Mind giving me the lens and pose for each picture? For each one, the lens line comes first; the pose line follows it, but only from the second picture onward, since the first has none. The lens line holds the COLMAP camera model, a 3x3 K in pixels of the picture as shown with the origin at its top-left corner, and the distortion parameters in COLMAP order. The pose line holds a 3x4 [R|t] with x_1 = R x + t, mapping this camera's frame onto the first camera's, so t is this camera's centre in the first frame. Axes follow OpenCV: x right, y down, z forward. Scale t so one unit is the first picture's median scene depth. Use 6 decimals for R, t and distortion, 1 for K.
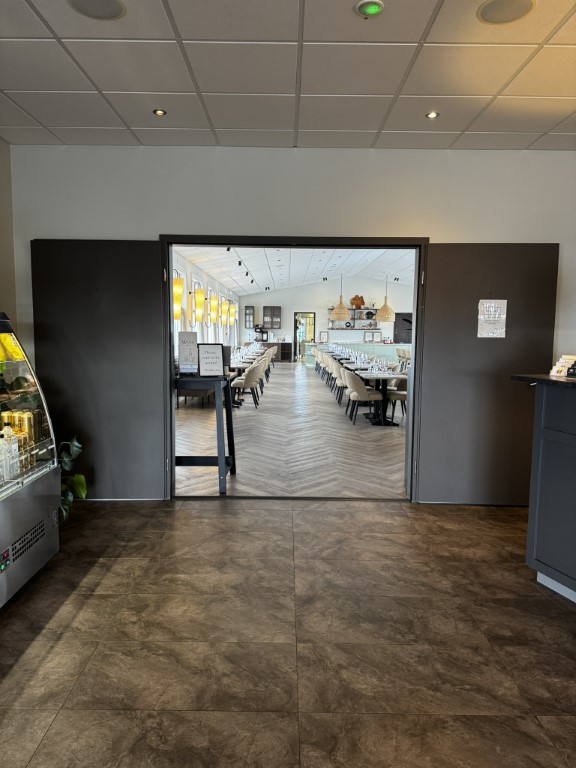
lens RADIAL K [[544.5, 0, 290.2], [0, 544.5, 382.8], [0, 0, 1]] dist [0.014590, -0.030399]
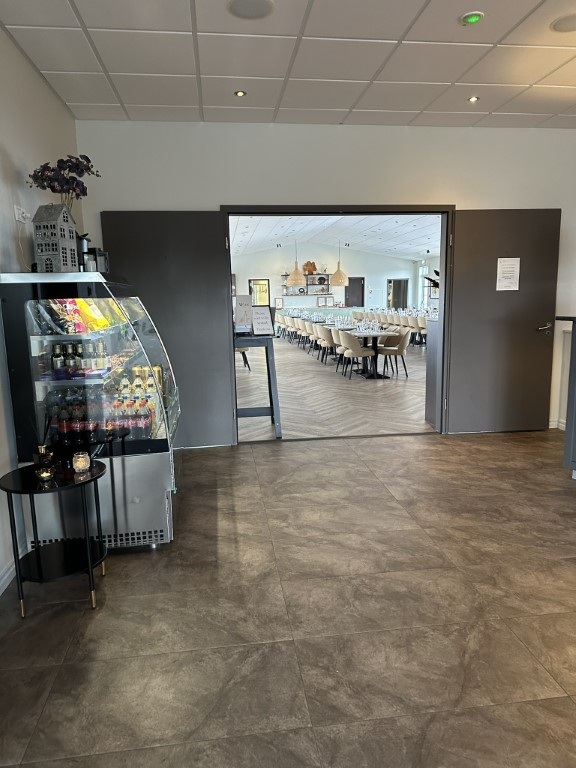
lens RADIAL K [[543.4, 0, 284.3], [0, 543.4, 385.7], [0, 0, 1]] dist [0.029748, -0.044118]
pose [[0.991462, -0.051460, 0.119811, -0.291033], [0.044027, 0.996986, 0.063877, 0.028672], [-0.122737, -0.058056, 0.990740, -0.138659]]
